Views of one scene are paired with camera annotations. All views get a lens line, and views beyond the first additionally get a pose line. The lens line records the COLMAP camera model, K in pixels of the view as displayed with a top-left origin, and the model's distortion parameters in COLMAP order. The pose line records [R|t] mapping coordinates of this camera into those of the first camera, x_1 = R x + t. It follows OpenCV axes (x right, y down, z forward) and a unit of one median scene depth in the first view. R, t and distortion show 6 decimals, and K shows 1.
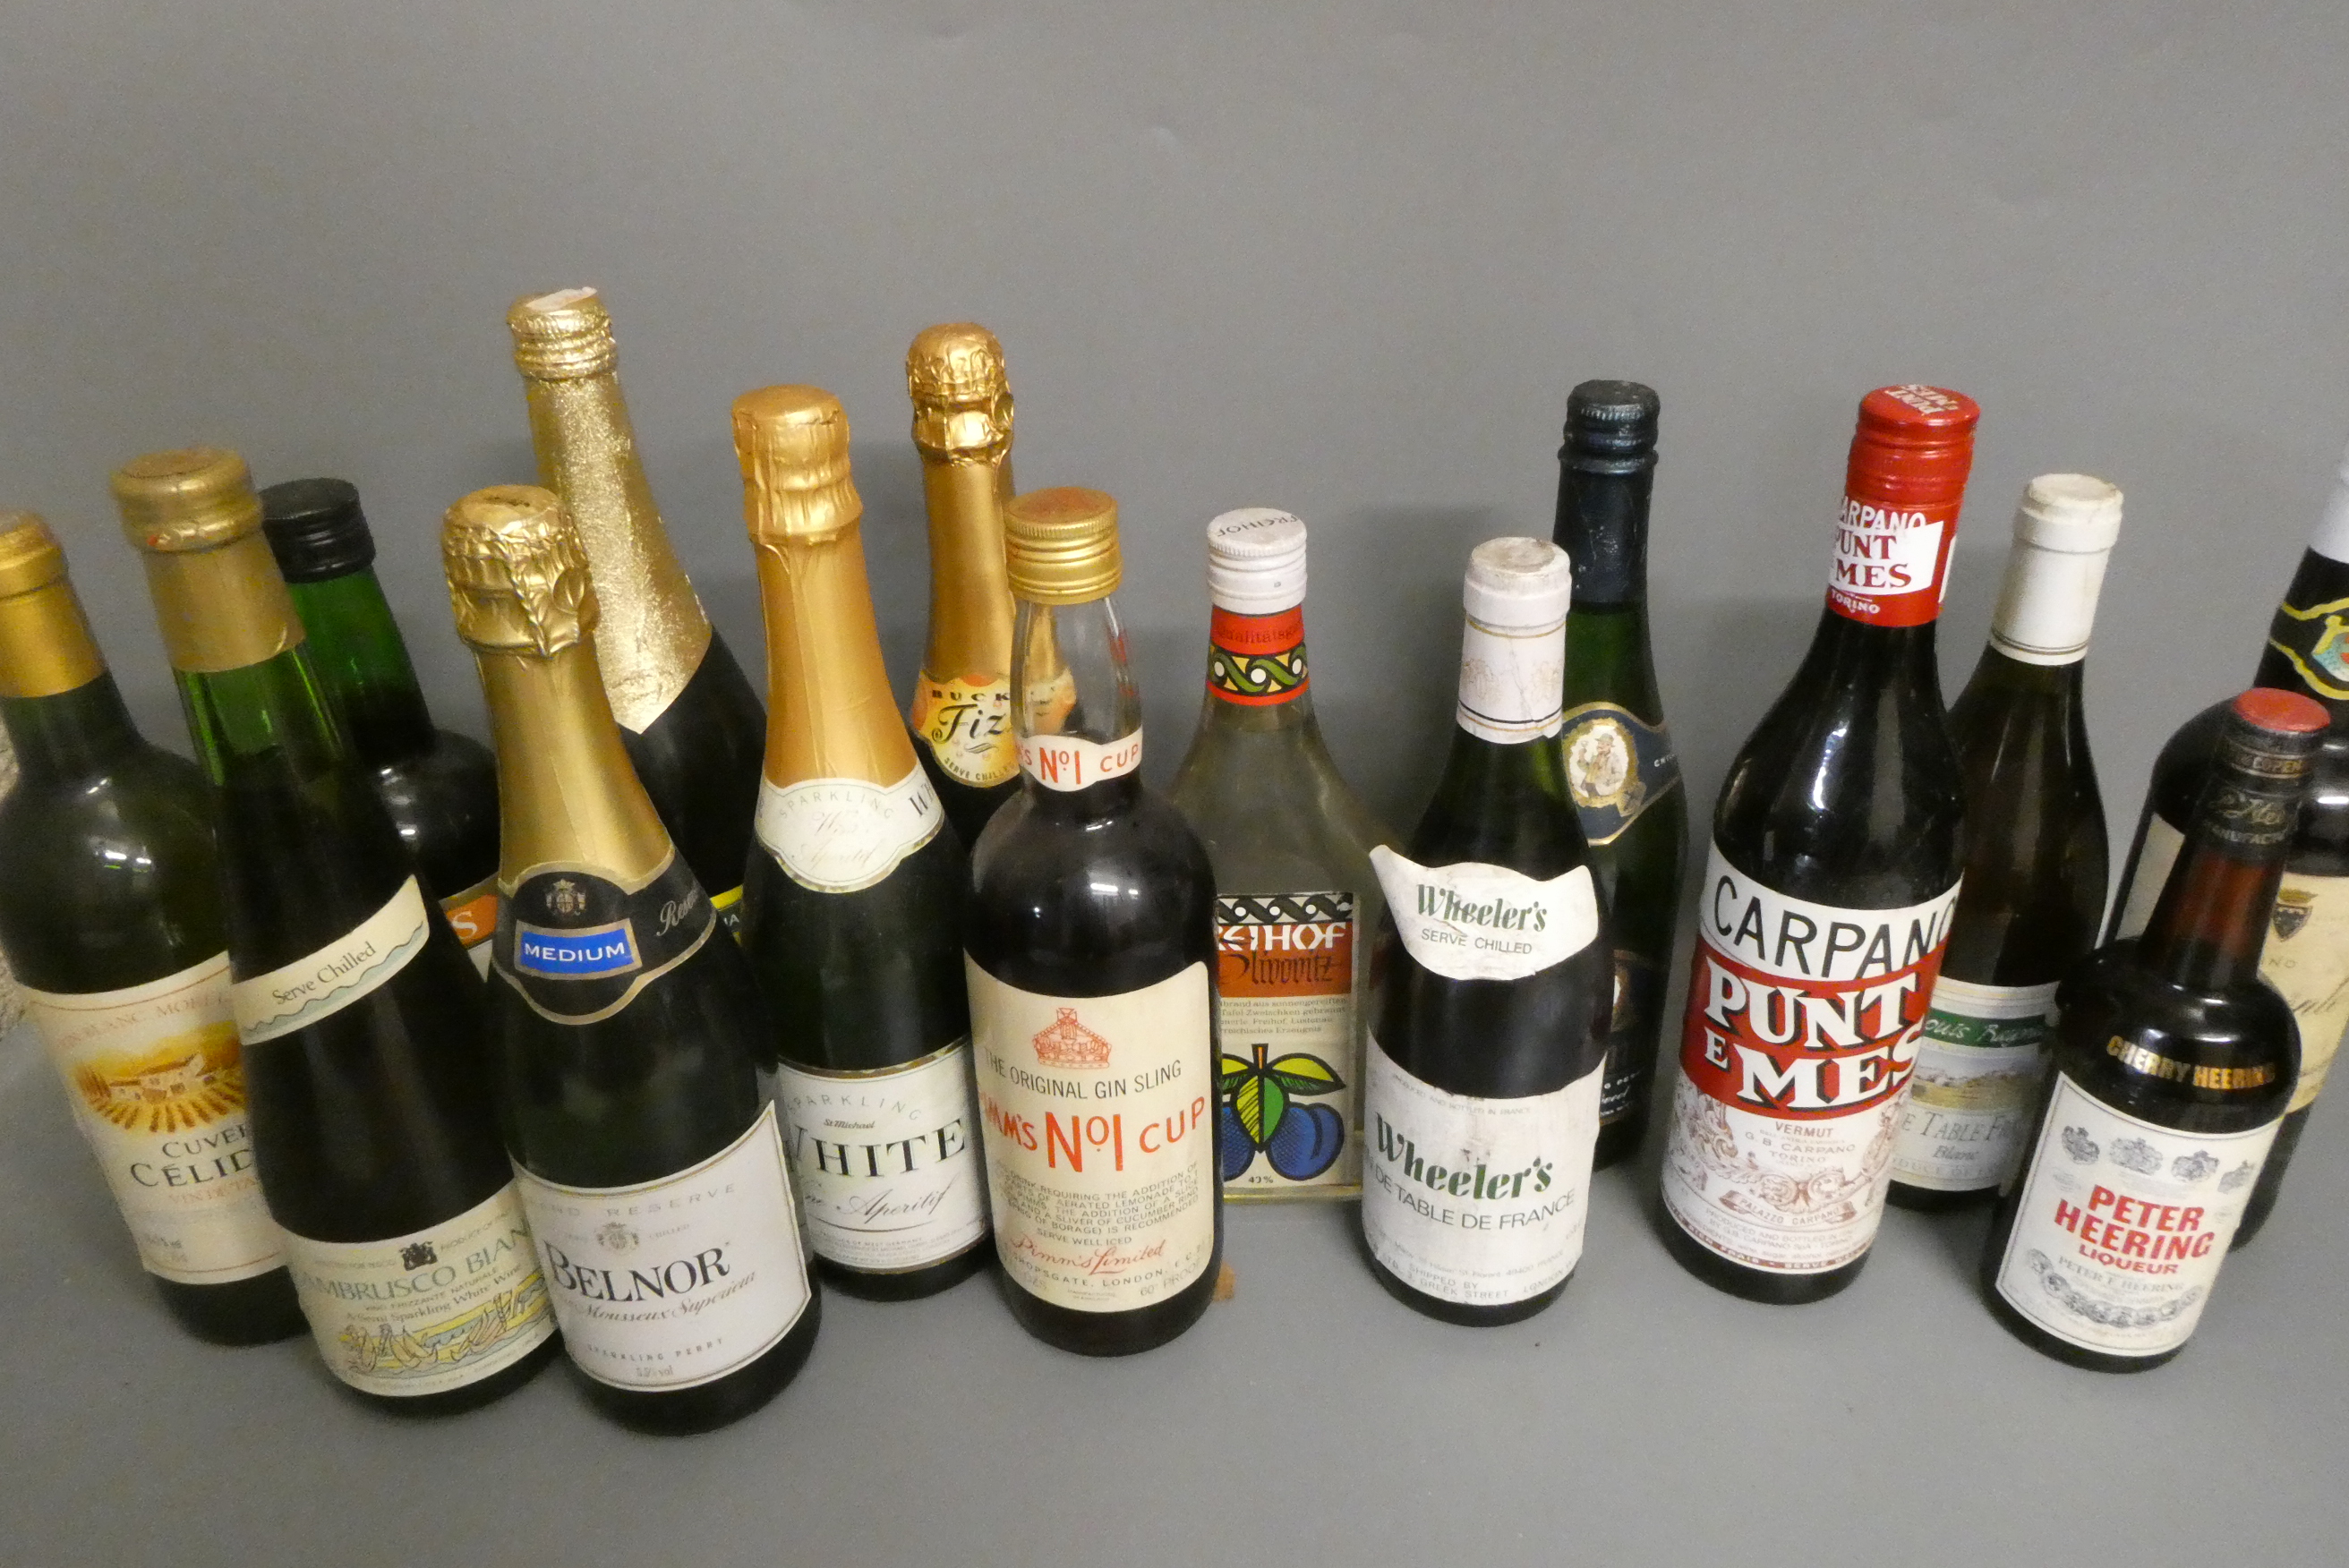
lens RADIAL K [[1691.6, 0, 1174.5], [0, 1691.6, 784.0], [0, 0, 1]] dist [0.072424, -0.002091]
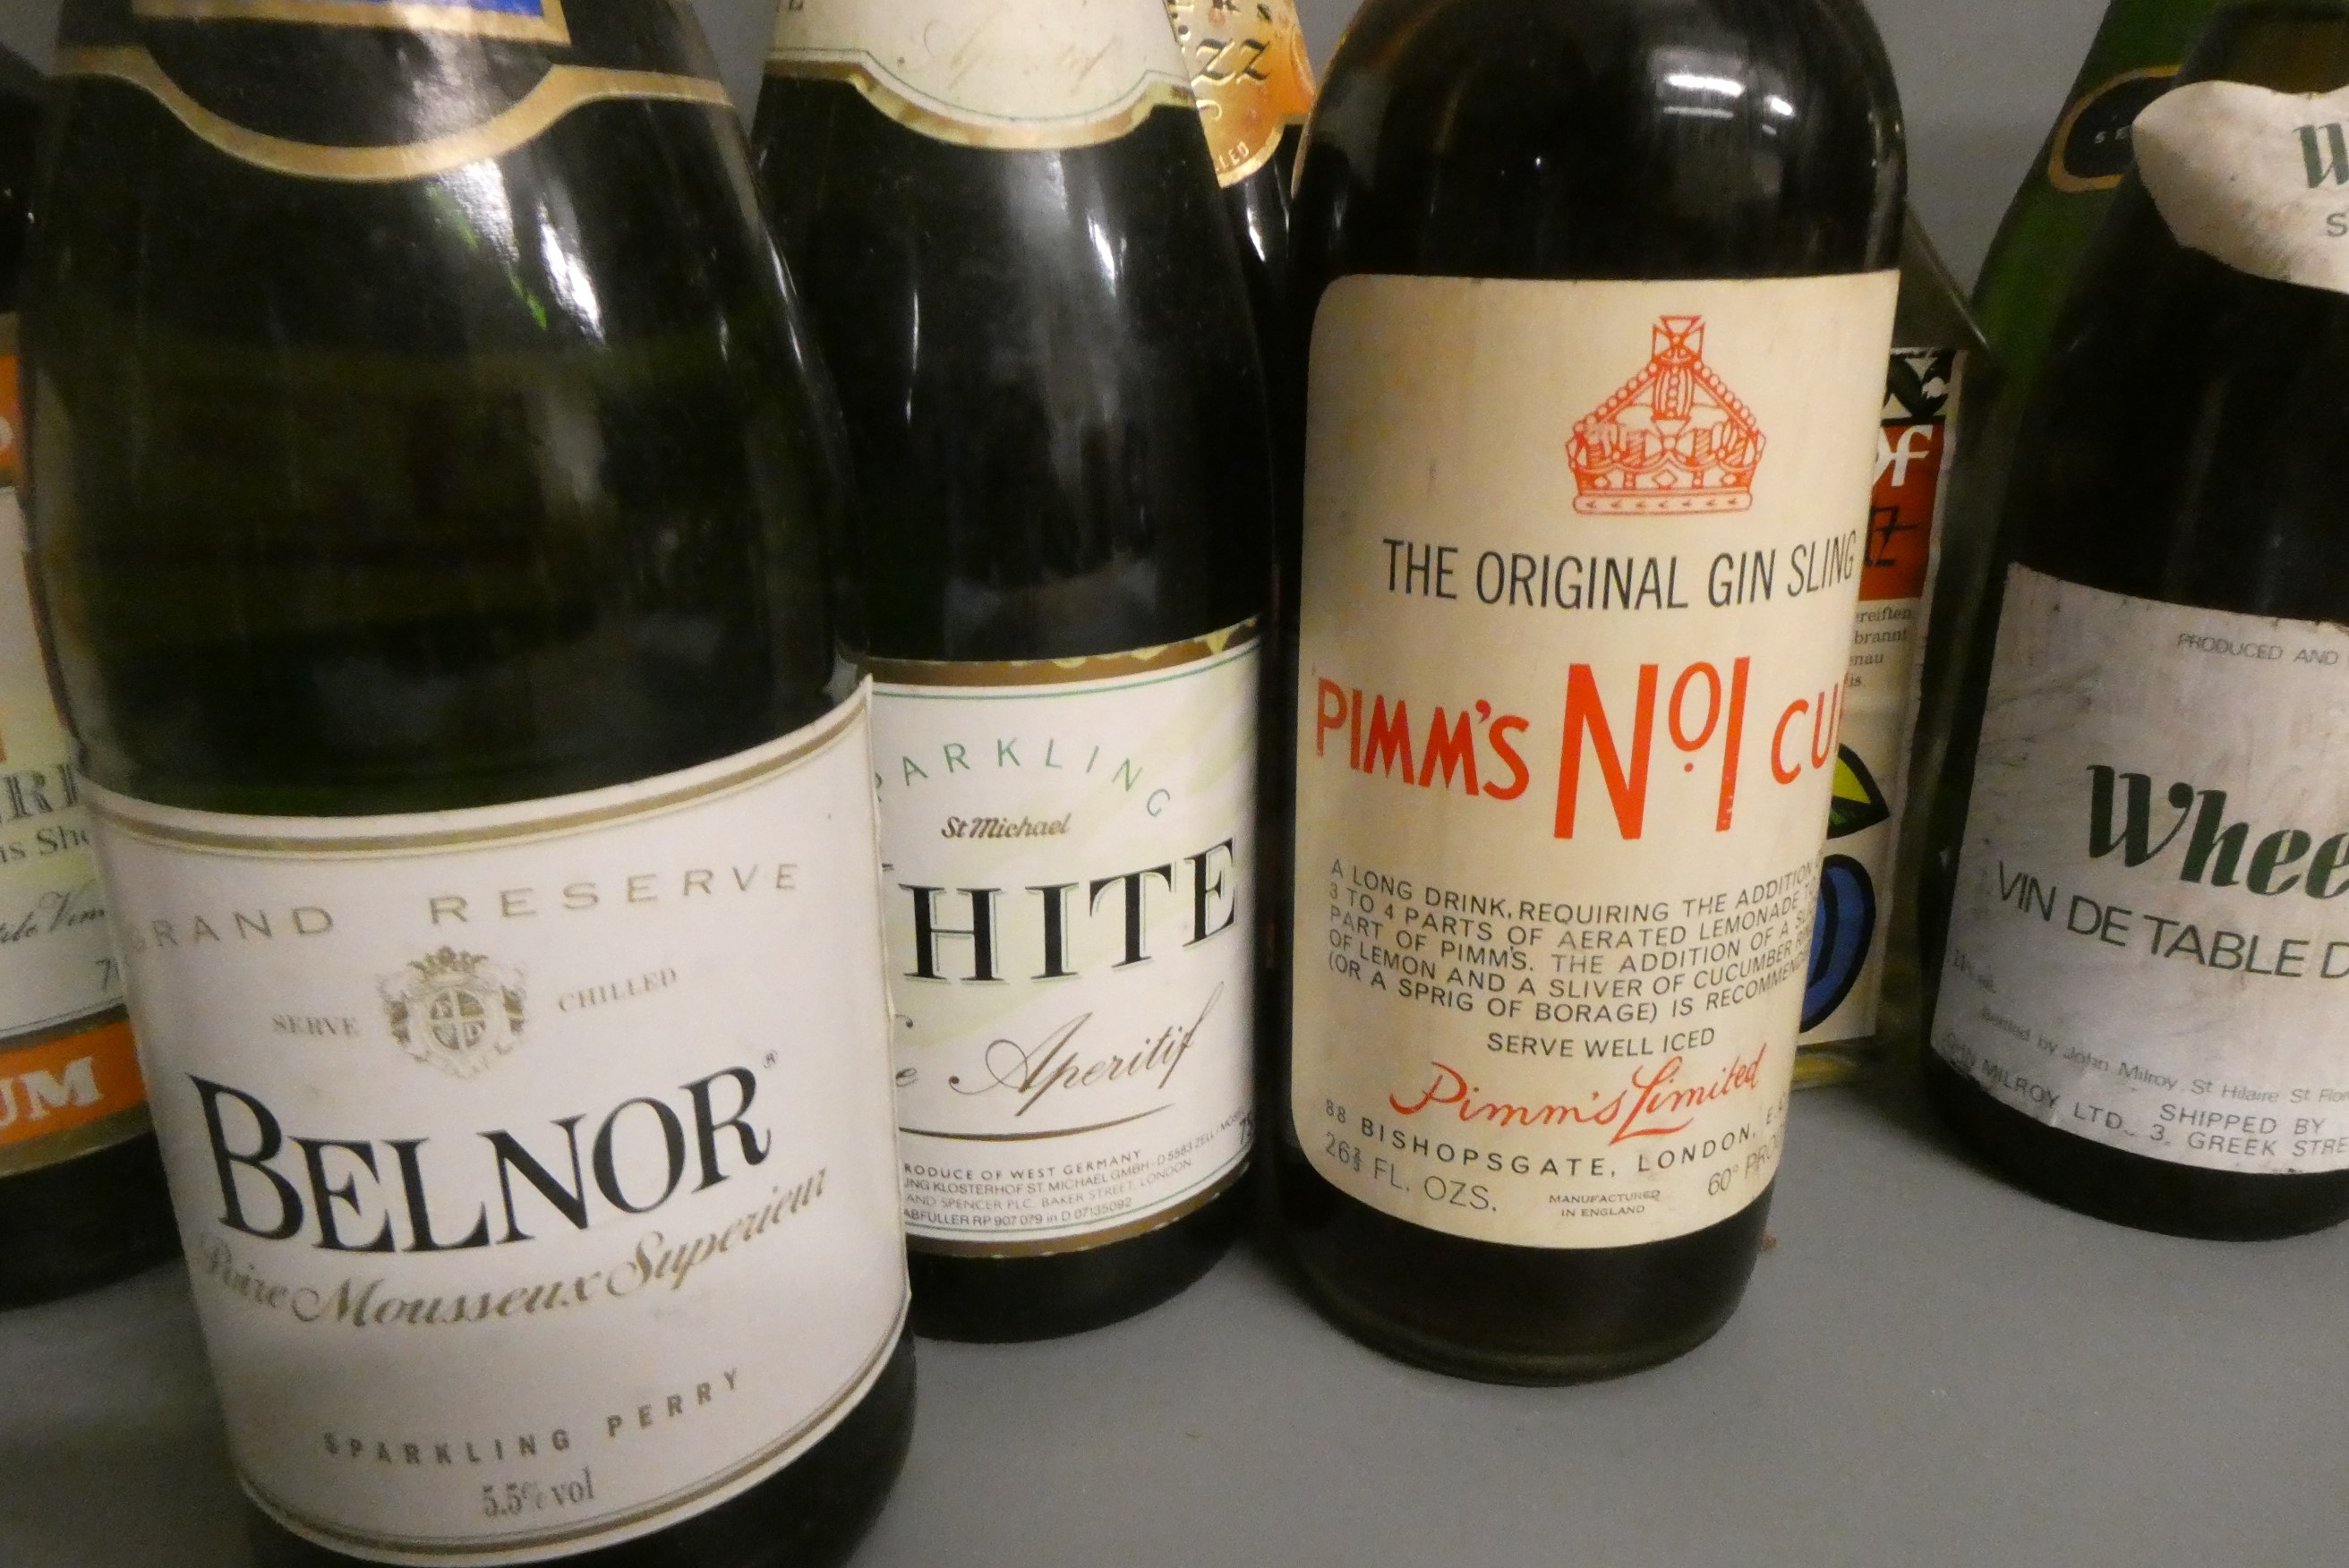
lens RADIAL K [[1665.6, 0, 1174.5], [0, 1665.6, 784.0], [0, 0, 1]] dist [0.027858, -0.004706]
pose [[0.975655, -0.043100, 0.215032, -0.242187], [0.085905, 0.977253, -0.193900, 0.276333], [-0.201784, 0.207652, 0.957165, 0.619437]]
